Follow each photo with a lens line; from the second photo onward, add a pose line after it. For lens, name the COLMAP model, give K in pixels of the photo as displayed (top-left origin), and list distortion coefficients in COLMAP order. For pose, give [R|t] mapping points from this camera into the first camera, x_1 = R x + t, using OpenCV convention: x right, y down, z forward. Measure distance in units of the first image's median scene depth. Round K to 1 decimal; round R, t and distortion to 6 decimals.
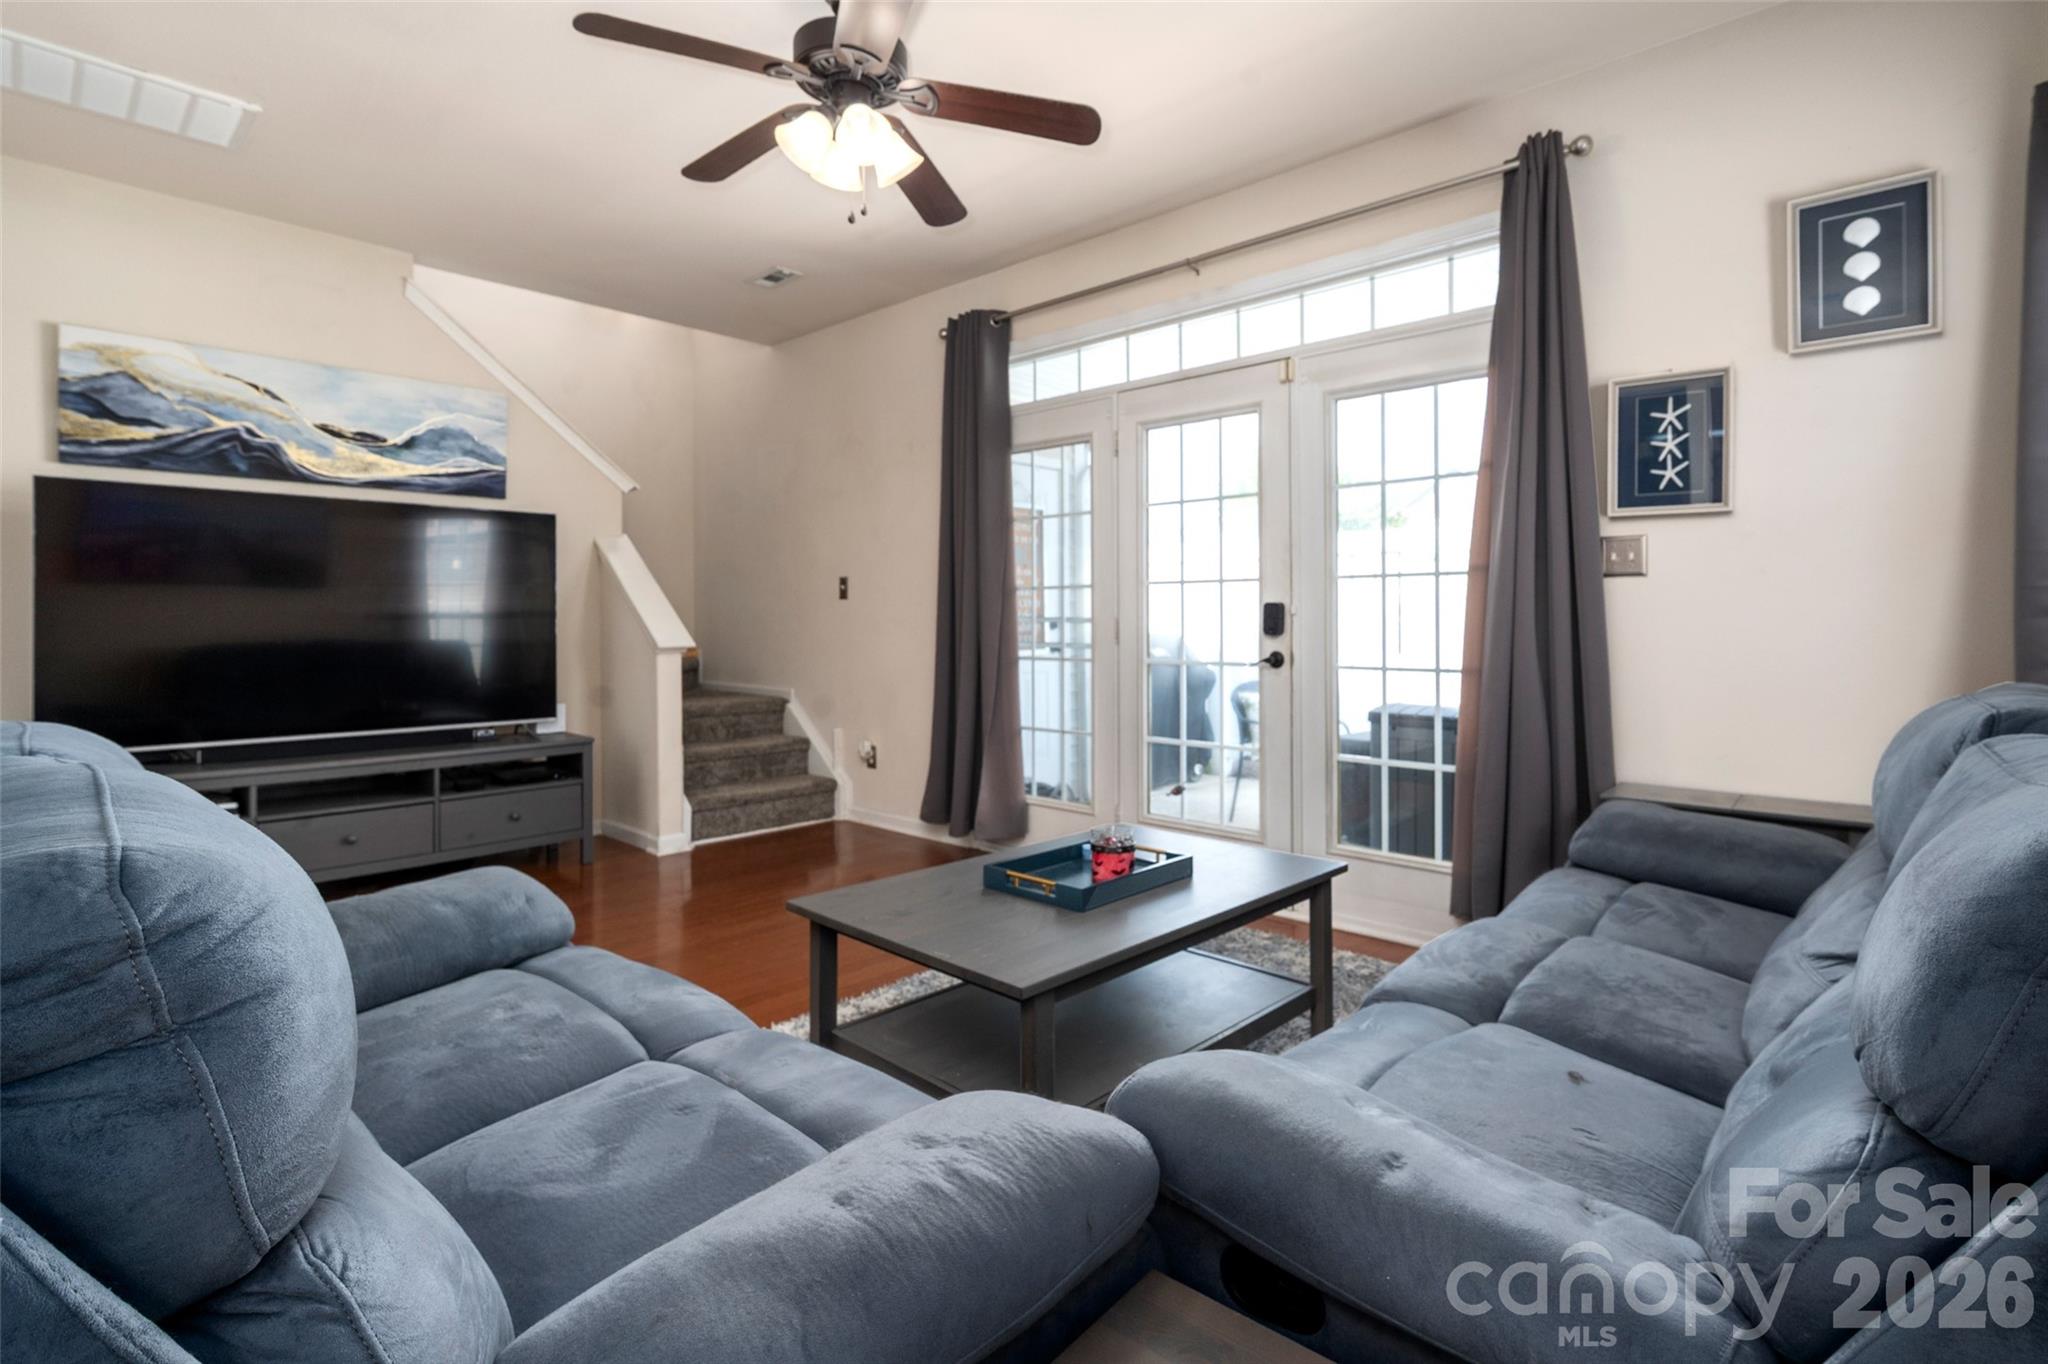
lens RADIAL K [[1014.3, 0, 1021.7], [0, 1014.3, 613.1], [0, 0, 1]] dist [-0.001390, -0.000146]
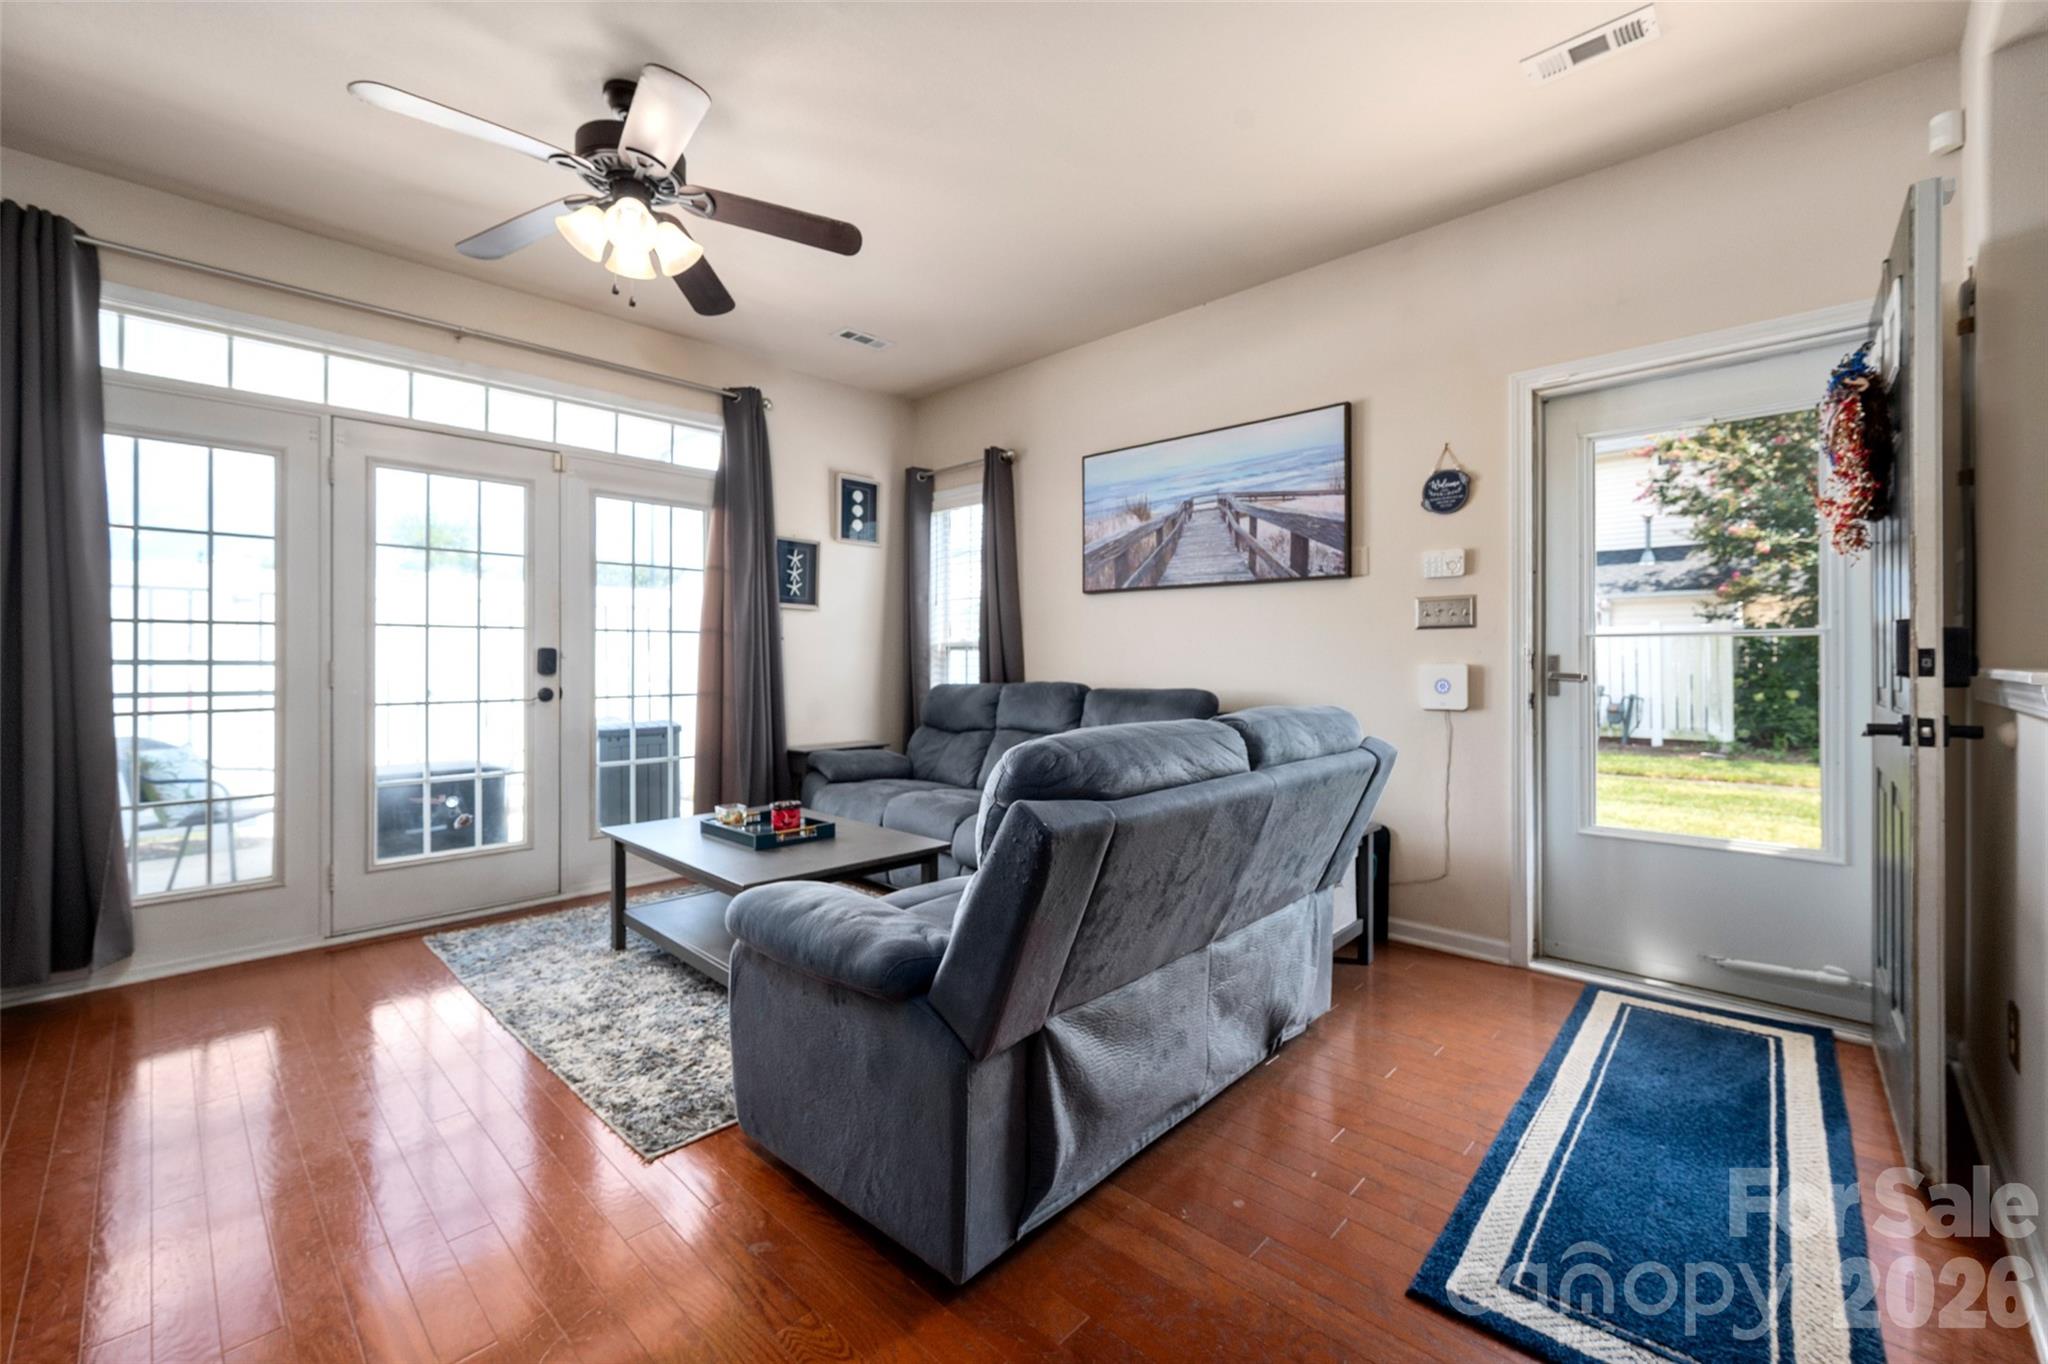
lens RADIAL K [[833.9, 0, 1026.1], [0, 833.9, 658.1], [0, 0, 1]] dist [0.001676, -0.000223]
pose [[-0.003131, 0.008305, 0.999961, -0.768351], [-0.003615, 0.999959, -0.008317, 0.008333], [-0.999989, -0.003641, -0.003101, 0.431507]]
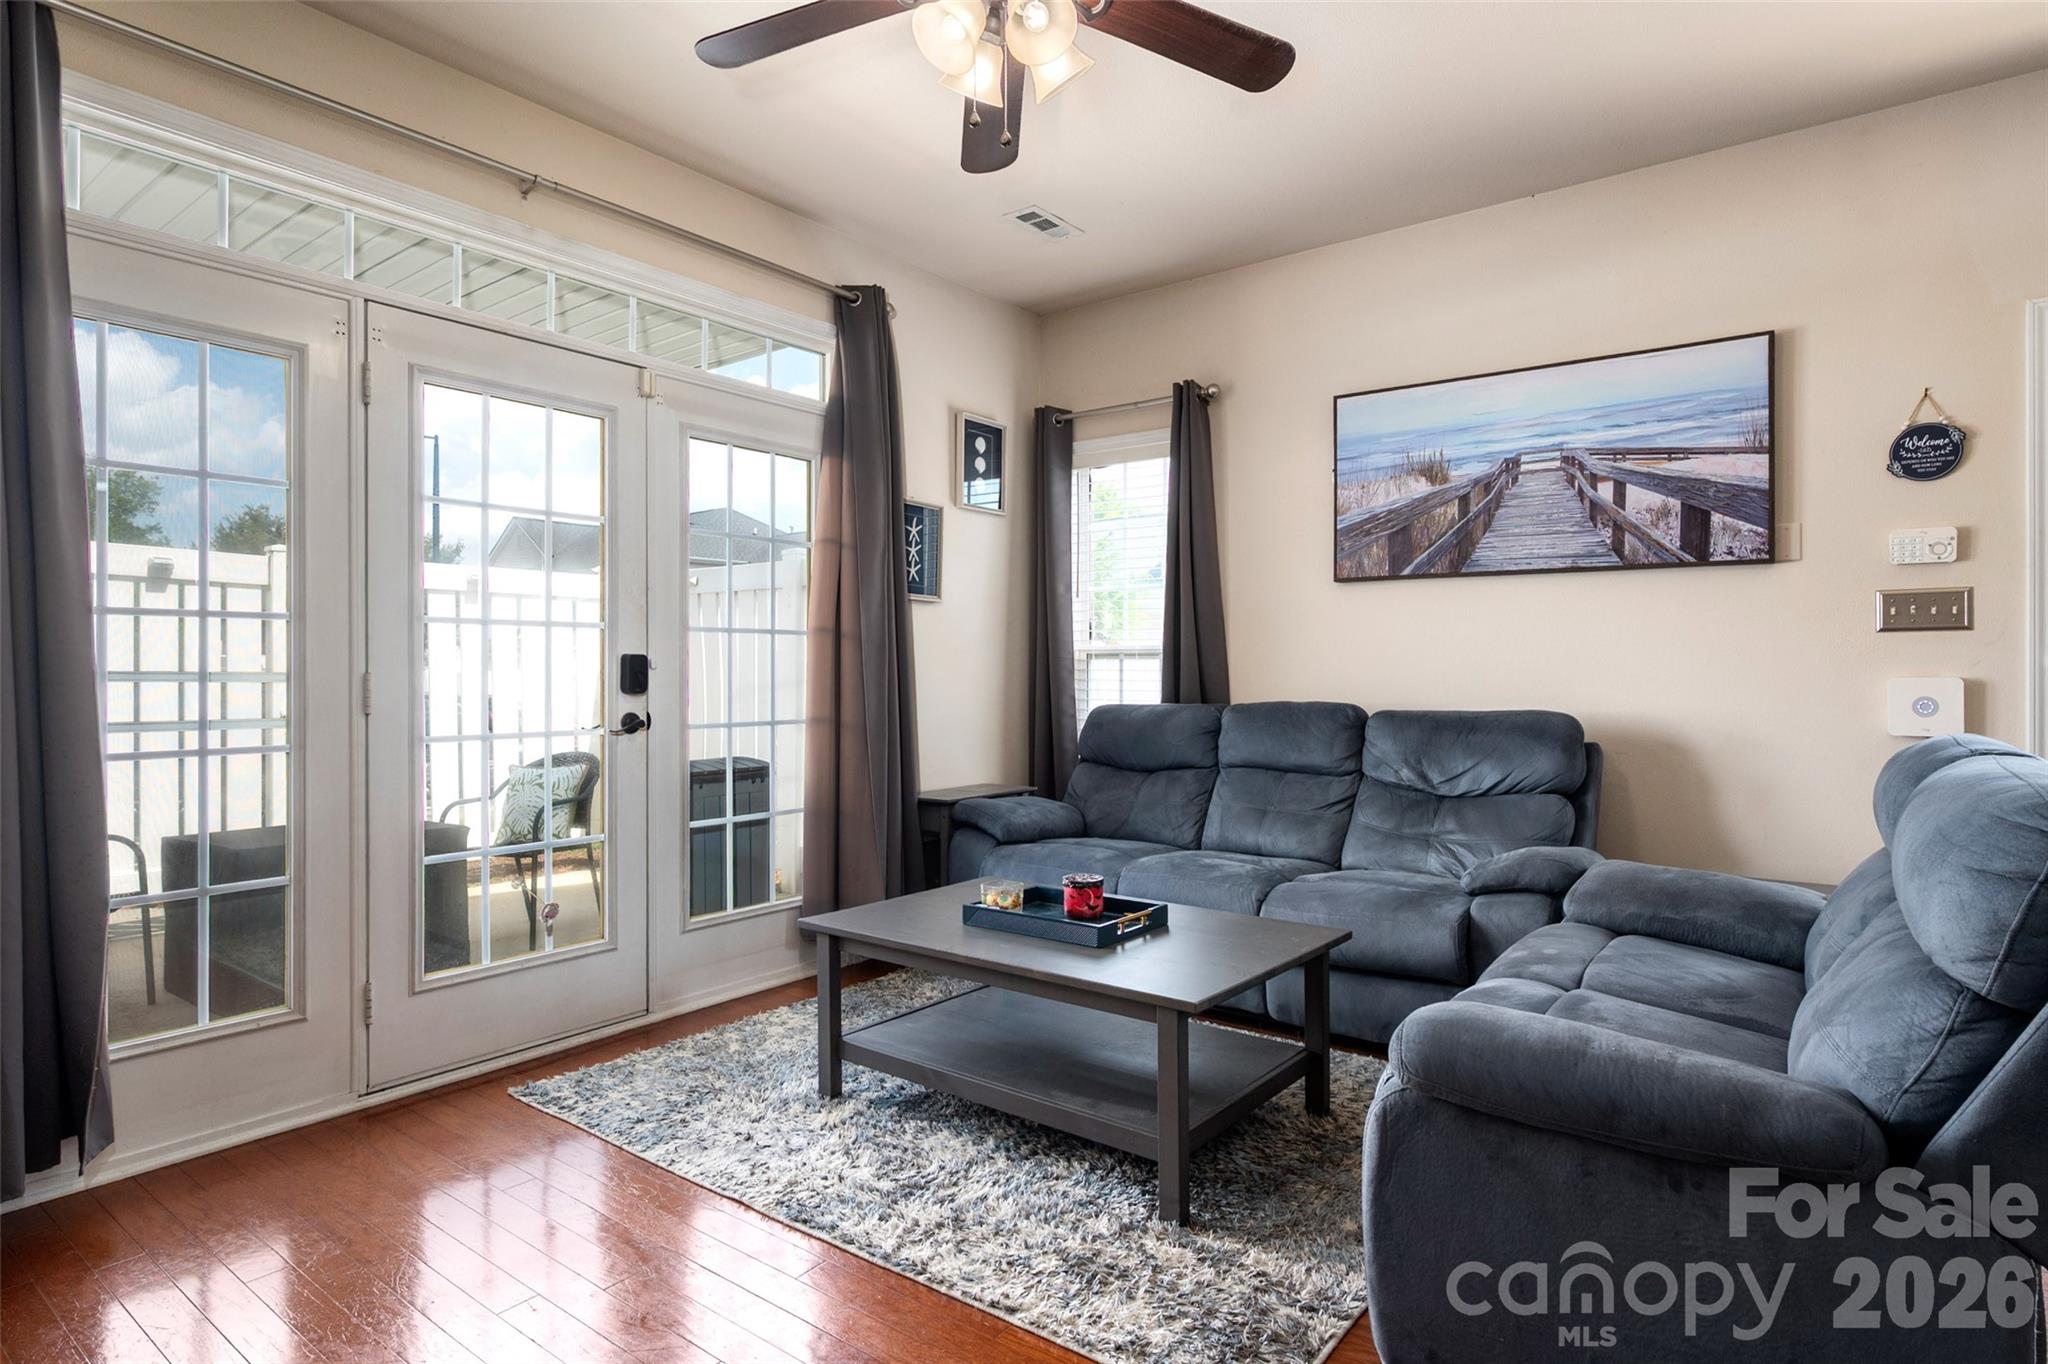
lens RADIAL K [[1089.4, 0, 1024.2], [0, 1089.4, 670.7], [0, 0, 1]] dist [-0.001100, 0.000476]
pose [[-0.109326, 0.006505, 0.993985, -0.685287], [-0.002984, 0.999972, -0.006872, 0.008371], [-0.994001, -0.003717, -0.109304, 0.788225]]
